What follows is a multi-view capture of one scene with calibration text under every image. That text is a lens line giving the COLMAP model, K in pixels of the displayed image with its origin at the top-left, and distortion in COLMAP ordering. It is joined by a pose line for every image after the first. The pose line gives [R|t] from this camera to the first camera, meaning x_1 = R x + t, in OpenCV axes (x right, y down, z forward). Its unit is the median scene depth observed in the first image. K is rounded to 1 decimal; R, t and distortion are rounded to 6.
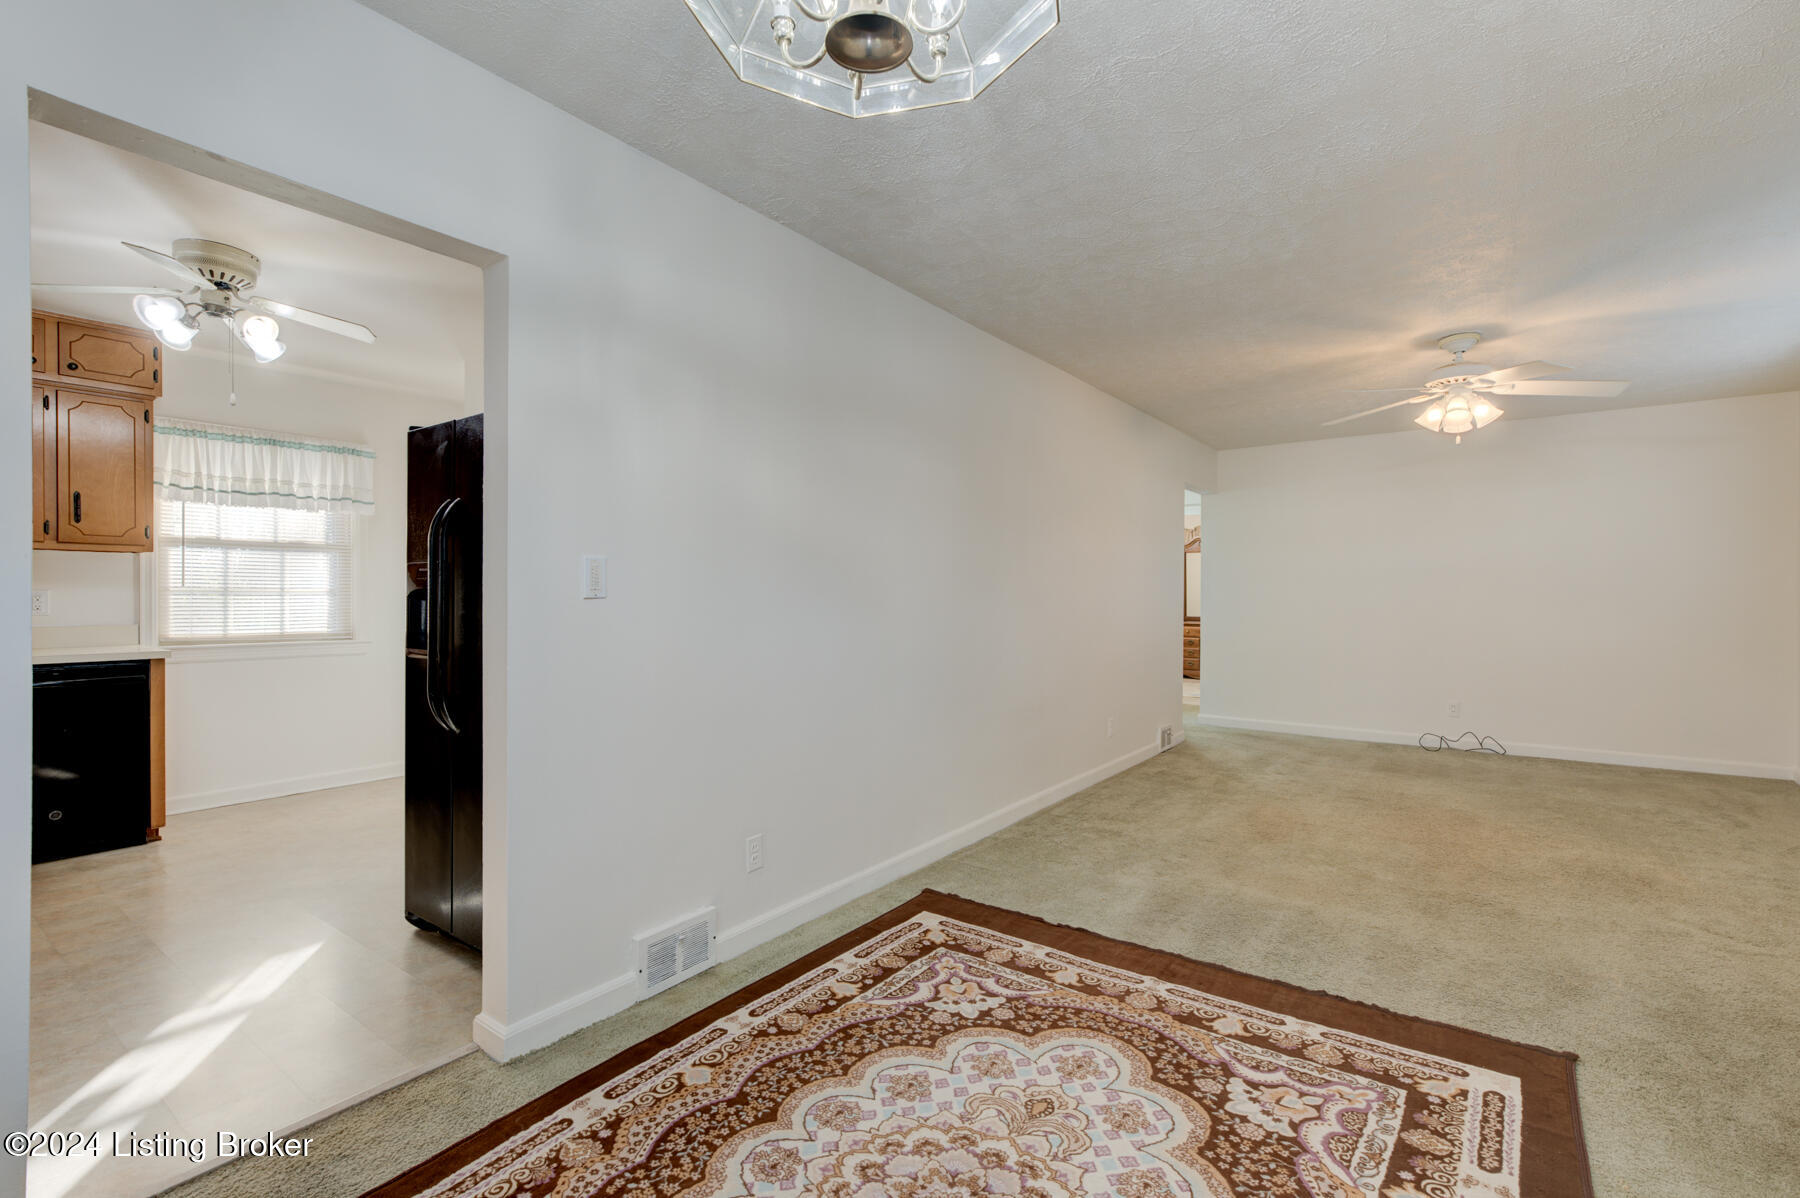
lens RADIAL K [[796.8, 0, 898.6], [0, 796.8, 601.4], [0, 0, 1]] dist [-0.000585, 0.001141]
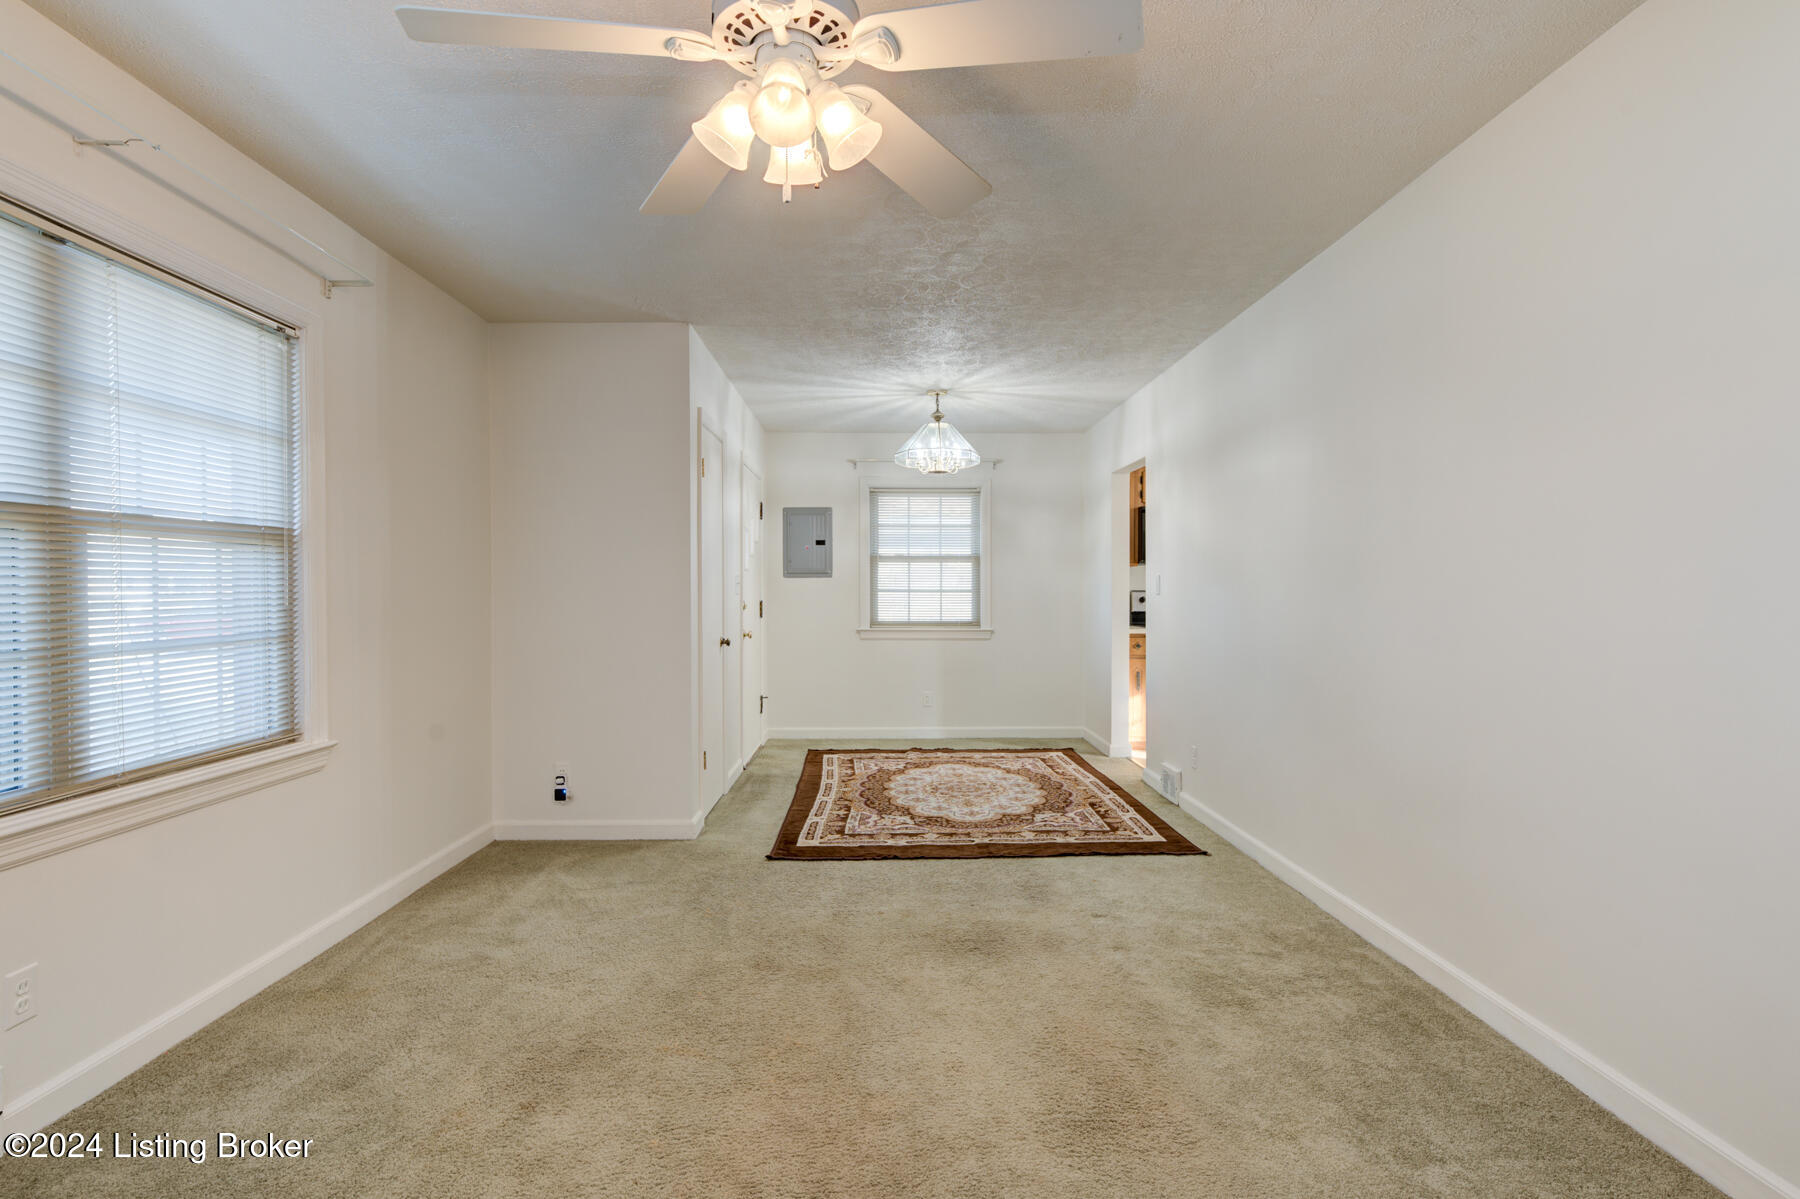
lens RADIAL K [[889.1, 0, 899.1], [0, 889.1, 594.6], [0, 0, 1]] dist [-0.001075, 0.001407]
pose [[-0.786980, 0.002182, -0.616974, 0.909406], [-0.005286, 0.999933, 0.010279, -0.012942], [0.616956, 0.011350, -0.786916, 1.351097]]
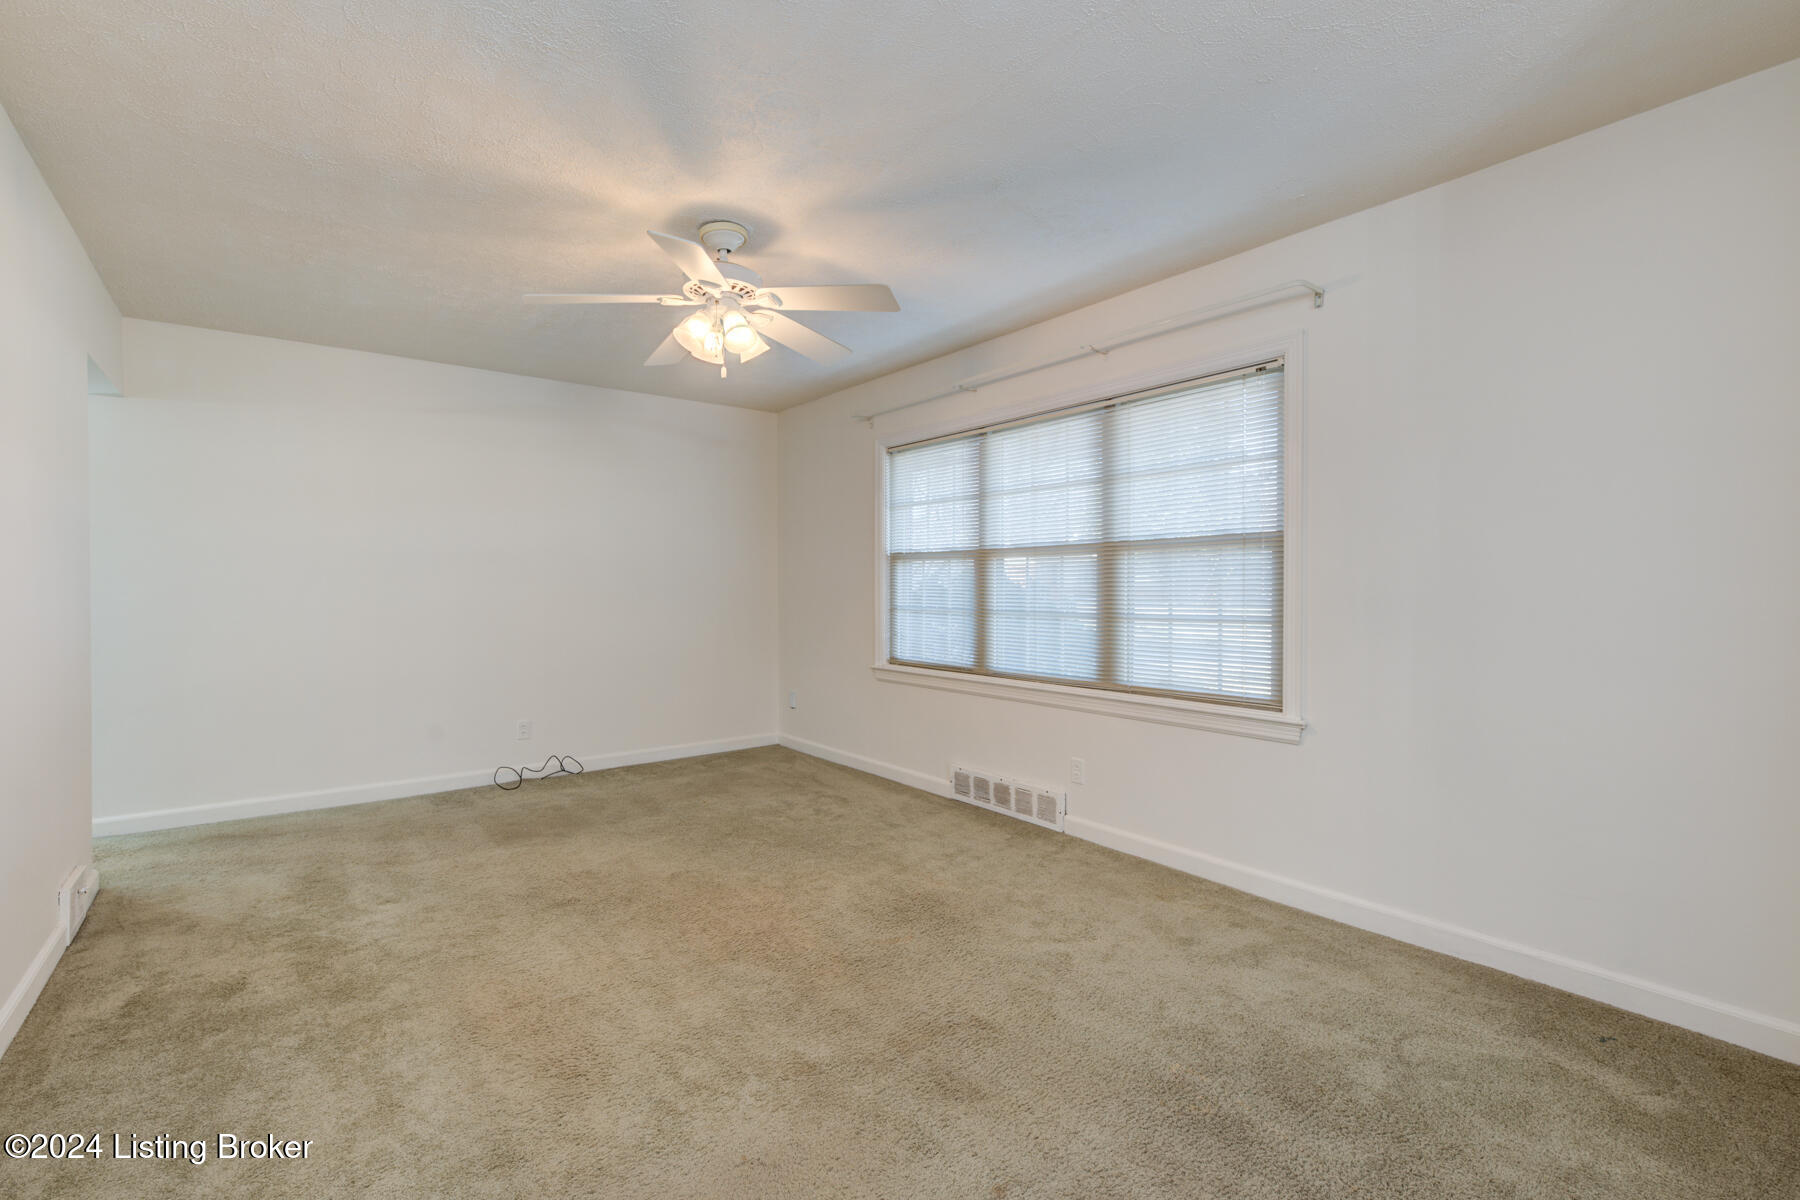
lens RADIAL K [[796.8, 0, 896.6], [0, 796.8, 596.5], [0, 0, 1]] dist [-0.000585, 0.001141]
pose [[0.267963, -0.010742, 0.963369, 0.040225], [0.008555, 0.999925, 0.008770, -0.003230], [-0.963391, 0.005892, 0.268035, 0.644663]]
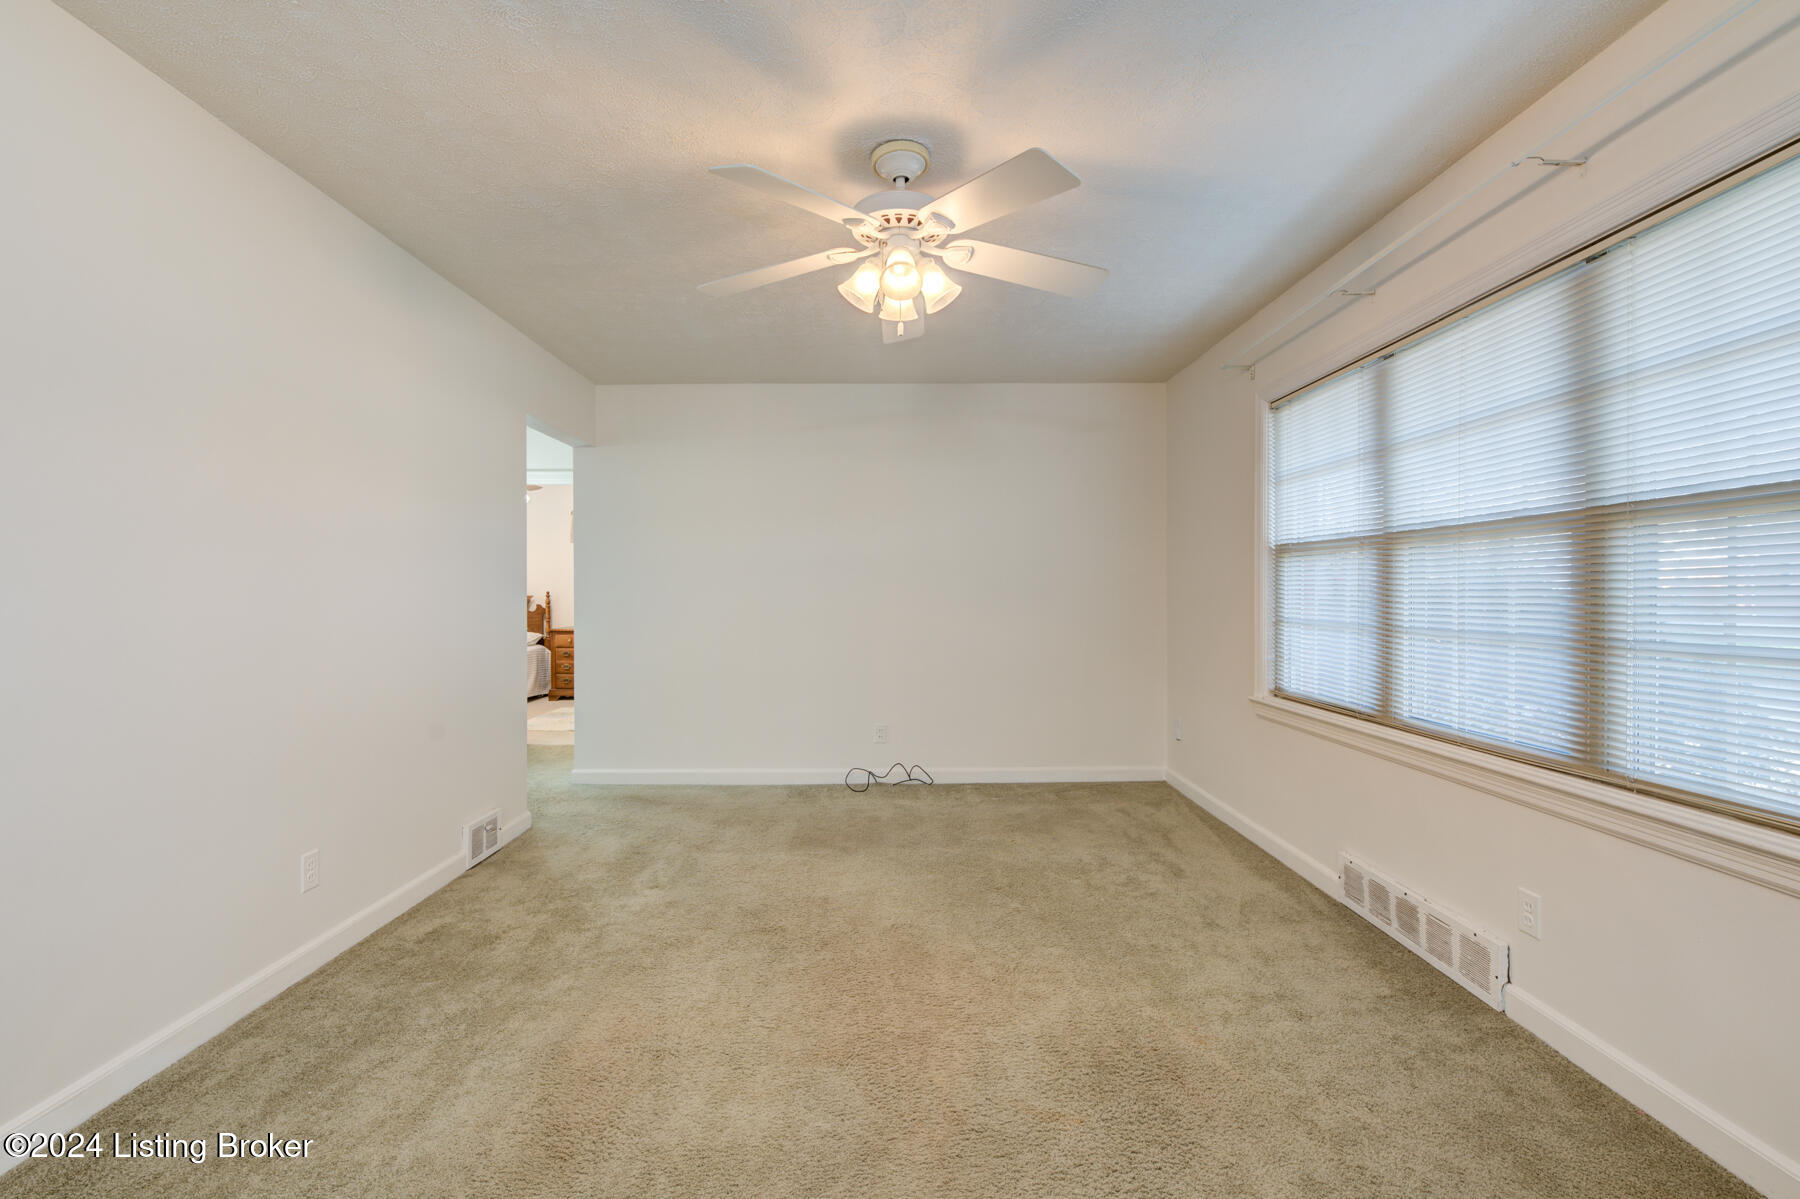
lens RADIAL K [[796.8, 0, 894.6], [0, 796.8, 601.2], [0, 0, 1]] dist [-0.000585, 0.001141]
pose [[0.798131, -0.008881, 0.602418, 0.335349], [0.008777, 0.999957, 0.003112, -0.002630], [-0.602420, 0.002804, 0.798174, 0.522974]]
